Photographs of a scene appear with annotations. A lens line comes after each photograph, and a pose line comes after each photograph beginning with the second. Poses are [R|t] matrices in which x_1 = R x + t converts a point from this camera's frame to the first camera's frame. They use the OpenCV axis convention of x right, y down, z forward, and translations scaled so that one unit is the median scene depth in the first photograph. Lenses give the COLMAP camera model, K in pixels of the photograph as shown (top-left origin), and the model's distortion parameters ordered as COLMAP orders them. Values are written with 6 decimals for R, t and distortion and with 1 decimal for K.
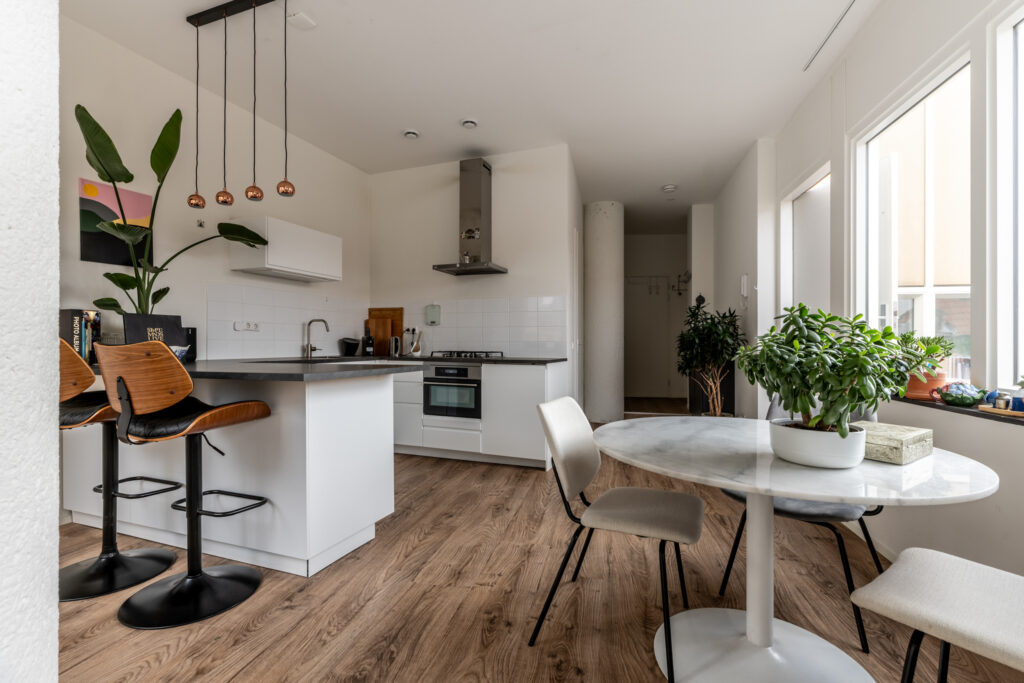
lens RADIAL K [[465.3, 0, 505.6], [0, 465.3, 342.6], [0, 0, 1]] dist [-0.001525, -0.000423]
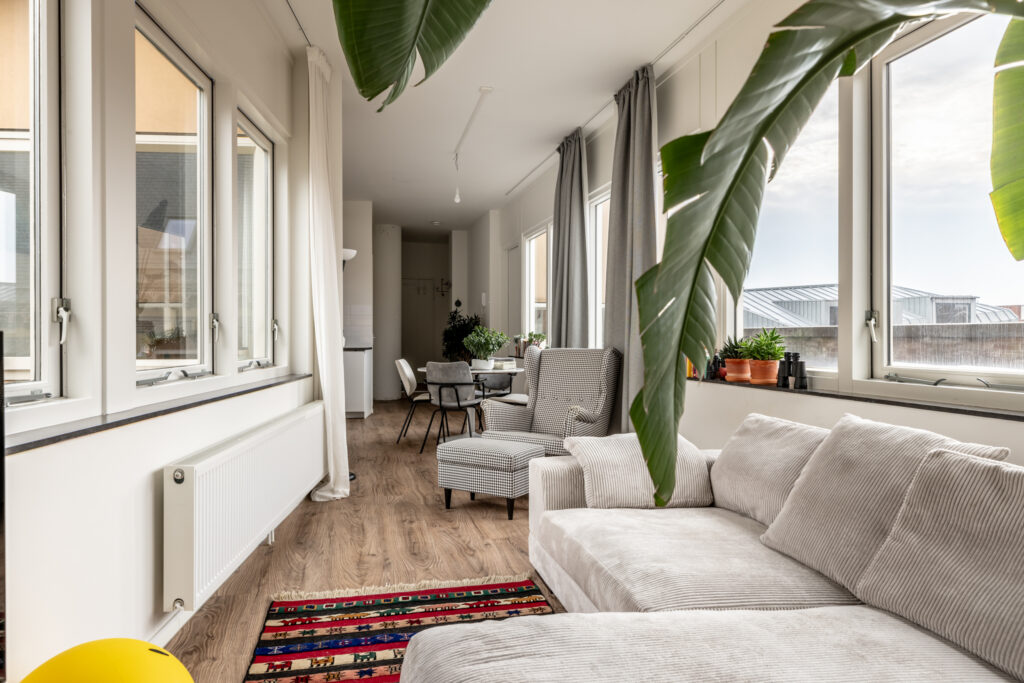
lens RADIAL K [[683.0, 0, 512.5], [0, 683.0, 340.2], [0, 0, 1]] dist [0.016715, -0.002872]
pose [[0.892992, -0.005684, 0.450037, -0.600692], [0.002200, 0.999963, 0.008264, -0.006714], [-0.450068, -0.006389, 0.892972, -1.522130]]
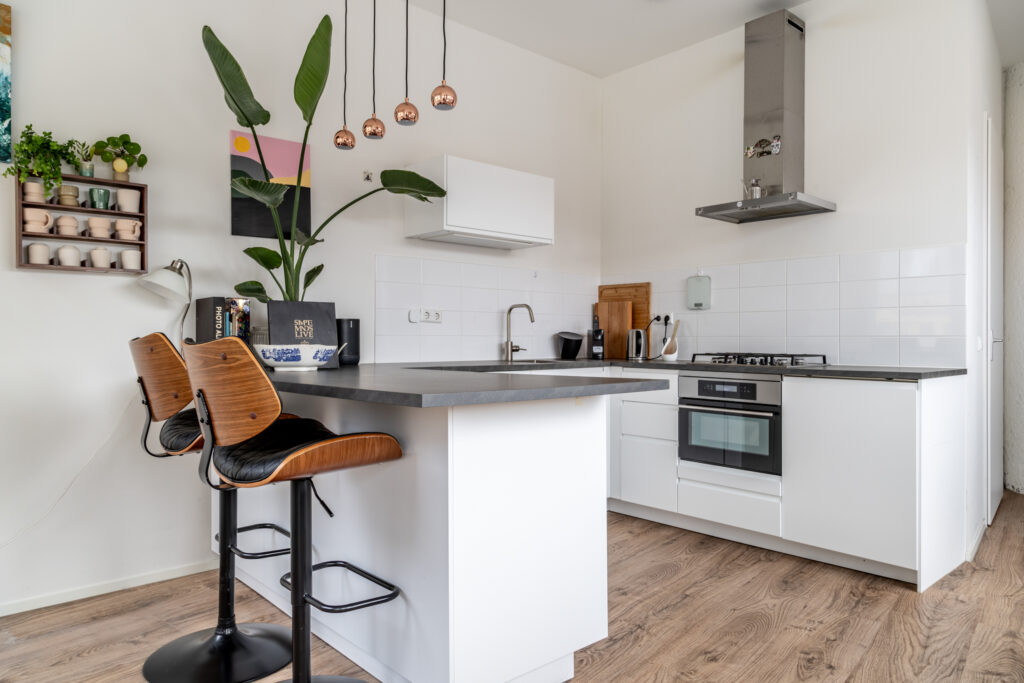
lens RADIAL K [[683.0, 0, 512.9], [0, 683.0, 343.0], [0, 0, 1]] dist [0.016715, -0.002872]
pose [[0.901945, 0.000434, -0.431850, 0.014010], [0.002196, 0.999982, 0.005593, -0.000139], [0.431844, -0.005993, 0.901928, 0.156383]]
